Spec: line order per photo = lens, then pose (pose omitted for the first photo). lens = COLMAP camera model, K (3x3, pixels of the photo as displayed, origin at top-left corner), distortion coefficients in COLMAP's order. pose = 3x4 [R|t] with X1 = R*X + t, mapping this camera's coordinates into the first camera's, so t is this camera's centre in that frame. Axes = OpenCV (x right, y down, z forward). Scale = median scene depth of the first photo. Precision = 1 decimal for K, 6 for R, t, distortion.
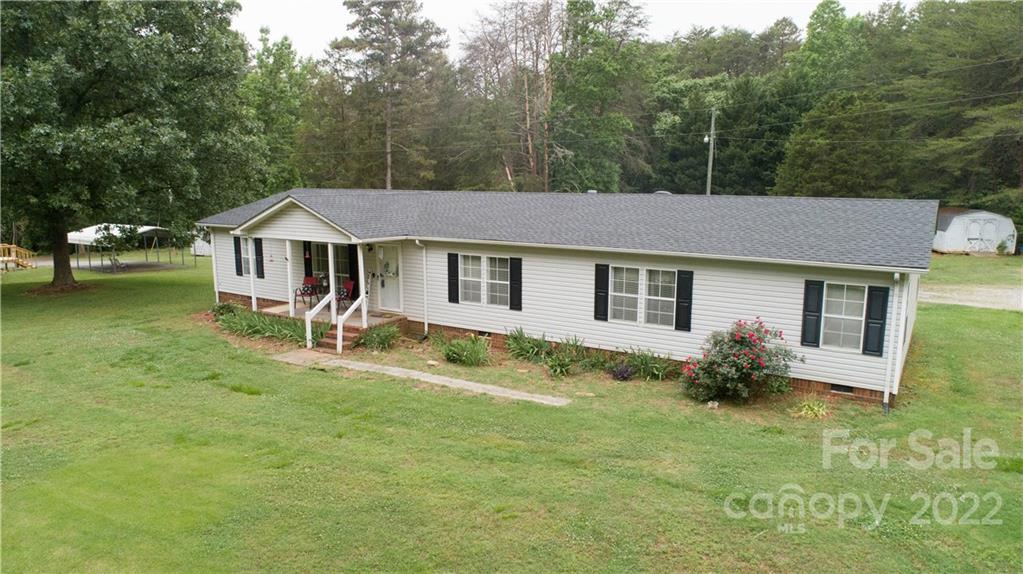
lens RADIAL K [[680.6, 0, 510.4], [0, 680.6, 283.5], [0, 0, 1]] dist [-0.024725, 0.012819]
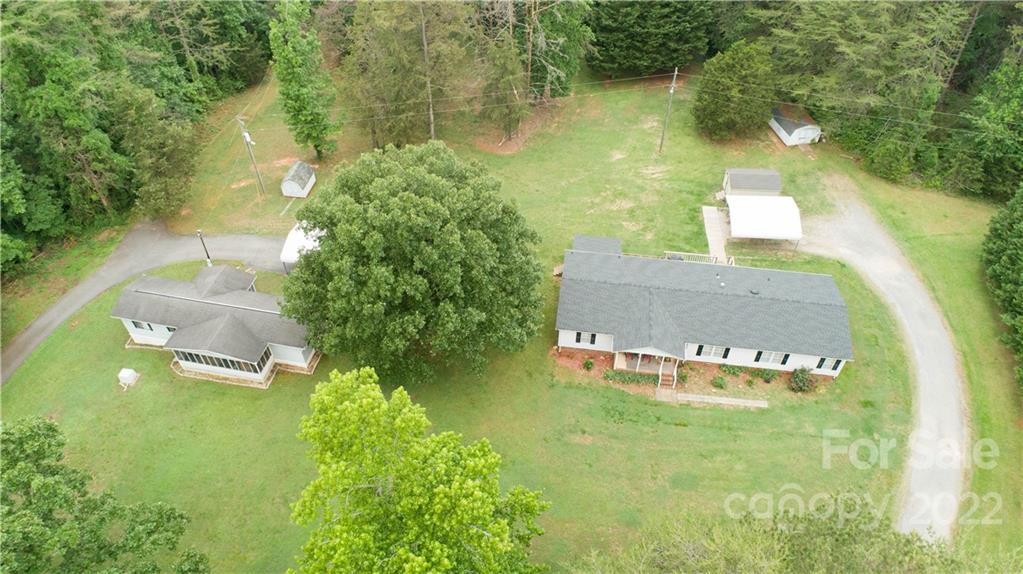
lens RADIAL K [[680.6, 0, 511.6], [0, 680.6, 288.8], [0, 0, 1]] dist [-0.024725, 0.012819]
pose [[0.910486, -0.298036, 0.286687, -1.517393], [0.069581, 0.793776, 0.604217, -1.955407], [-0.407644, -0.530184, 0.743459, -0.639218]]
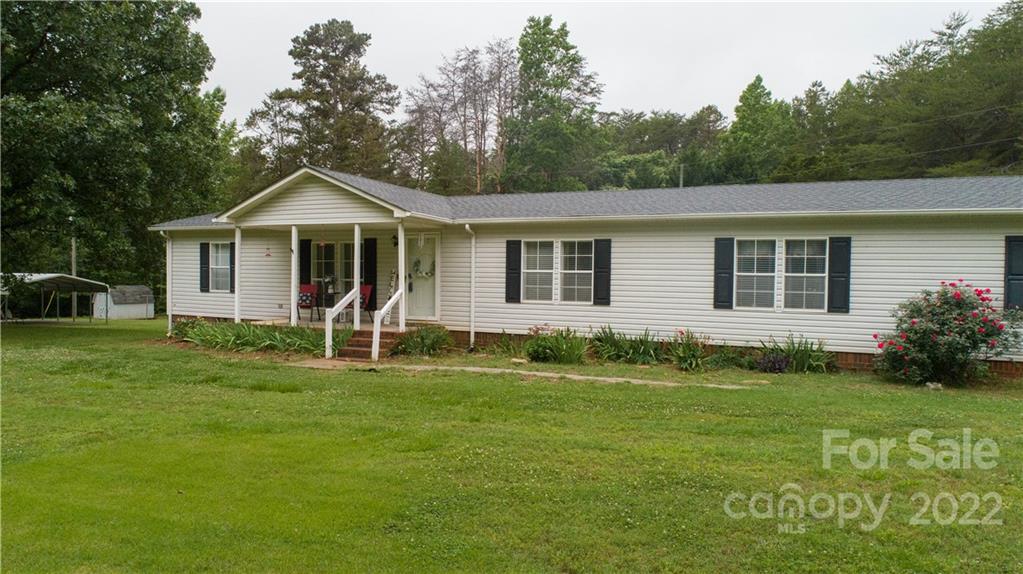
lens RADIAL K [[680.6, 0, 510.6], [0, 680.6, 283.5], [0, 0, 1]] dist [-0.024725, 0.012819]
pose [[0.989955, 0.012445, 0.140834, -0.198440], [0.007788, 0.989806, -0.142212, 0.119086], [-0.141168, 0.141881, 0.979766, 0.217042]]
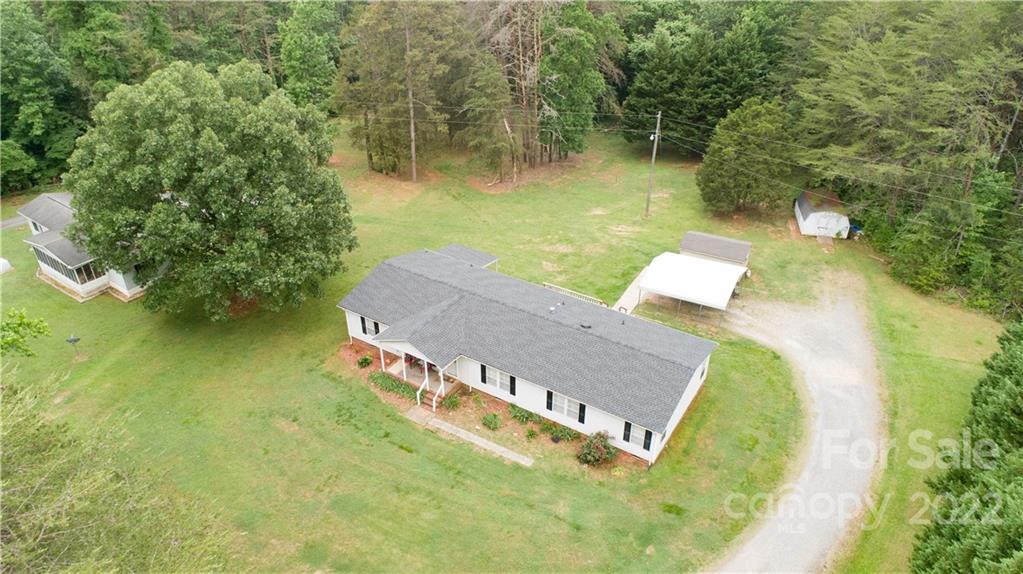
lens RADIAL K [[680.6, 0, 511.4], [0, 680.6, 287.7], [0, 0, 1]] dist [-0.024725, 0.012819]
pose [[0.999960, -0.005725, 0.006903, -0.009143], [0.002666, 0.924683, 0.380729, -1.068671], [-0.008562, -0.380695, 0.924661, -0.873908]]
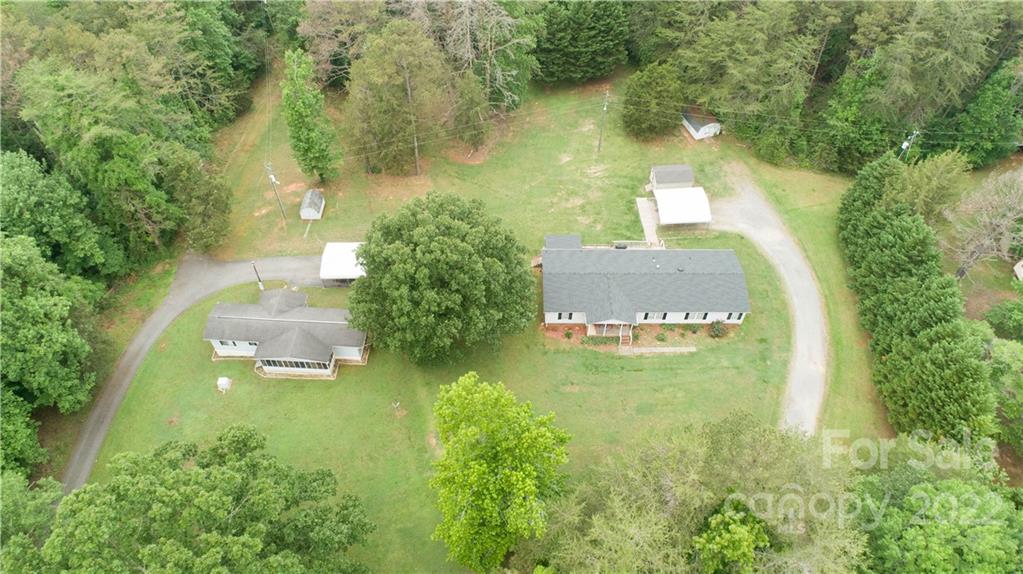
lens RADIAL K [[680.6, 0, 512.2], [0, 680.6, 287.4], [0, 0, 1]] dist [-0.024725, 0.012819]
pose [[0.841025, -0.416766, 0.344939, -2.029413], [0.082787, 0.729236, 0.679236, -2.872811], [-0.534624, -0.542698, 0.647809, -1.057057]]
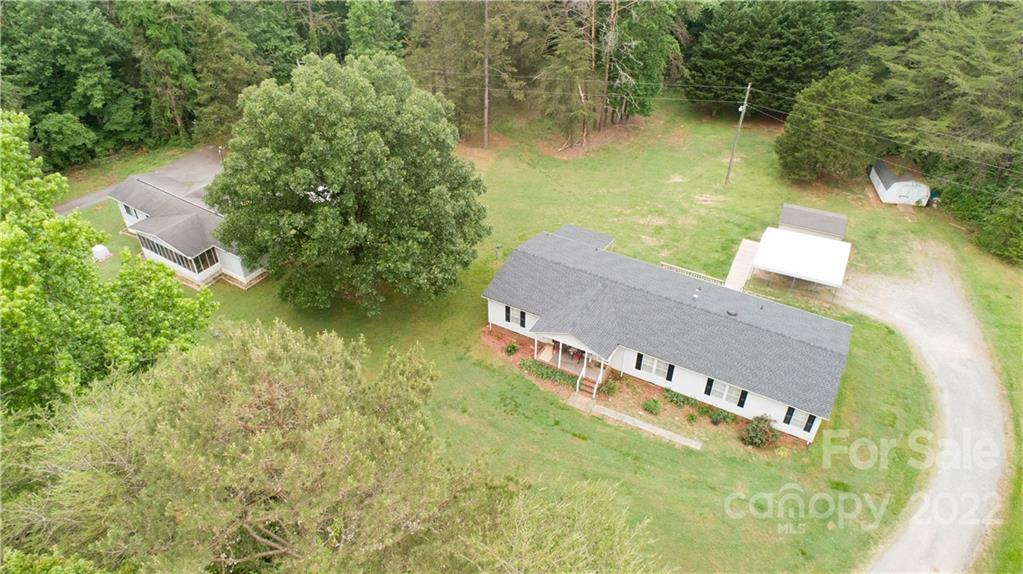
lens RADIAL K [[680.6, 0, 511.4], [0, 680.6, 288.8], [0, 0, 1]] dist [-0.024725, 0.012819]
pose [[0.998208, -0.033148, 0.049816, -0.611737], [0.005377, 0.878858, 0.477053, -1.301643], [-0.059594, -0.475931, 0.877461, -0.849844]]
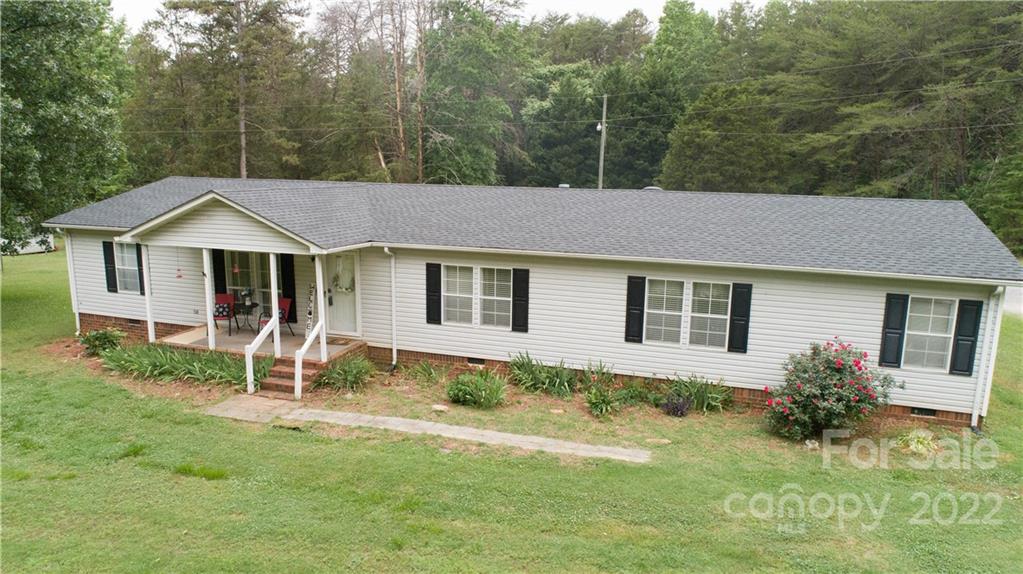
lens RADIAL K [[680.6, 0, 509.9], [0, 680.6, 285.9], [0, 0, 1]] dist [-0.024725, 0.012819]
pose [[0.968731, -0.029575, 0.246343, -0.193921], [0.023141, 0.999312, 0.028973, -0.038547], [-0.247030, -0.022367, 0.968750, 0.192272]]
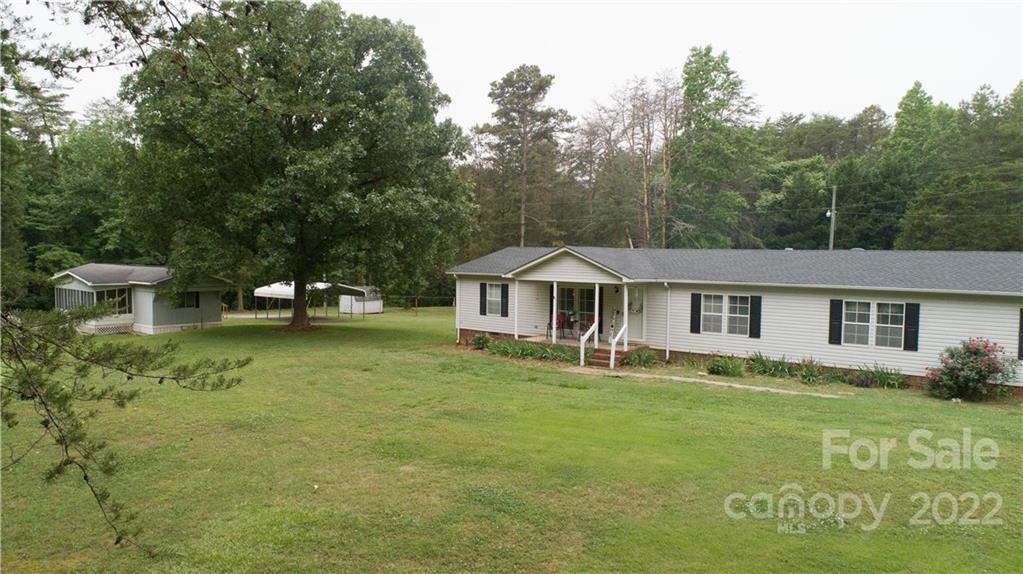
lens RADIAL K [[680.6, 0, 510.5], [0, 680.6, 280.8], [0, 0, 1]] dist [-0.024725, 0.012819]
pose [[0.996833, 0.016921, -0.077697, -0.325018], [-0.025979, 0.992780, -0.117101, 0.087538], [0.075155, 0.118748, 0.990076, -0.267048]]
